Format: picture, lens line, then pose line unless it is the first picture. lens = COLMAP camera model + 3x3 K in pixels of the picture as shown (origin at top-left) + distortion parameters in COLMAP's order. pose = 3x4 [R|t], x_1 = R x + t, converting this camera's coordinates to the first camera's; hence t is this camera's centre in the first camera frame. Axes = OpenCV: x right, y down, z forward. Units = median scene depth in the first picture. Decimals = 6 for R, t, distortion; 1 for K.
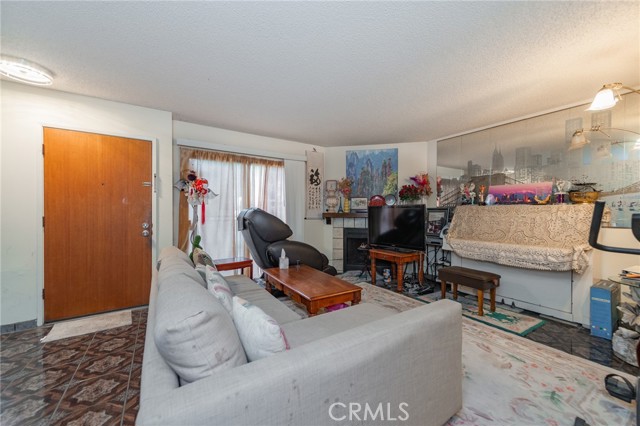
lens RADIAL K [[250.6, 0, 320.0], [0, 250.6, 213.0], [0, 0, 1]] dist [0.015621, -0.004836]
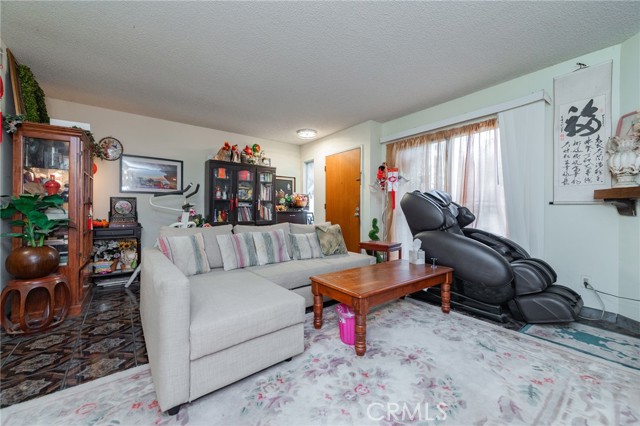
lens RADIAL K [[250.6, 0, 320.0], [0, 250.6, 213.0], [0, 0, 1]] dist [0.015621, -0.004836]
pose [[0.079993, 0.003561, -0.996789, 0.481140], [-0.007563, 0.999967, 0.002965, 0.048270], [0.996767, 0.007302, 0.080017, 0.489656]]
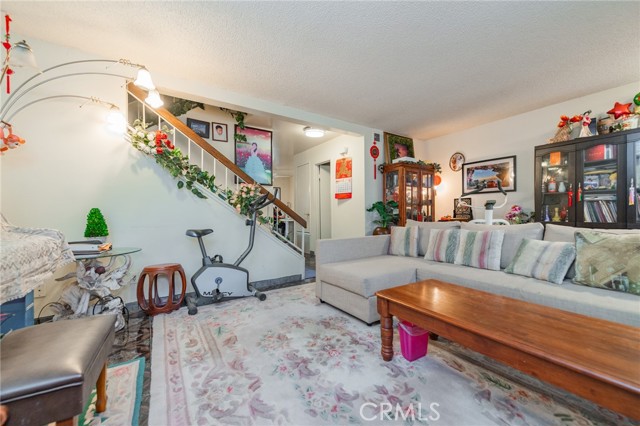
lens RADIAL K [[250.6, 0, 320.0], [0, 250.6, 213.0], [0, 0, 1]] dist [0.015621, -0.004836]
pose [[-0.999971, 0.006507, 0.004017, 0.182726], [0.006538, 0.999948, 0.007868, 0.052832], [-0.003965, 0.007894, -0.999961, 0.962718]]
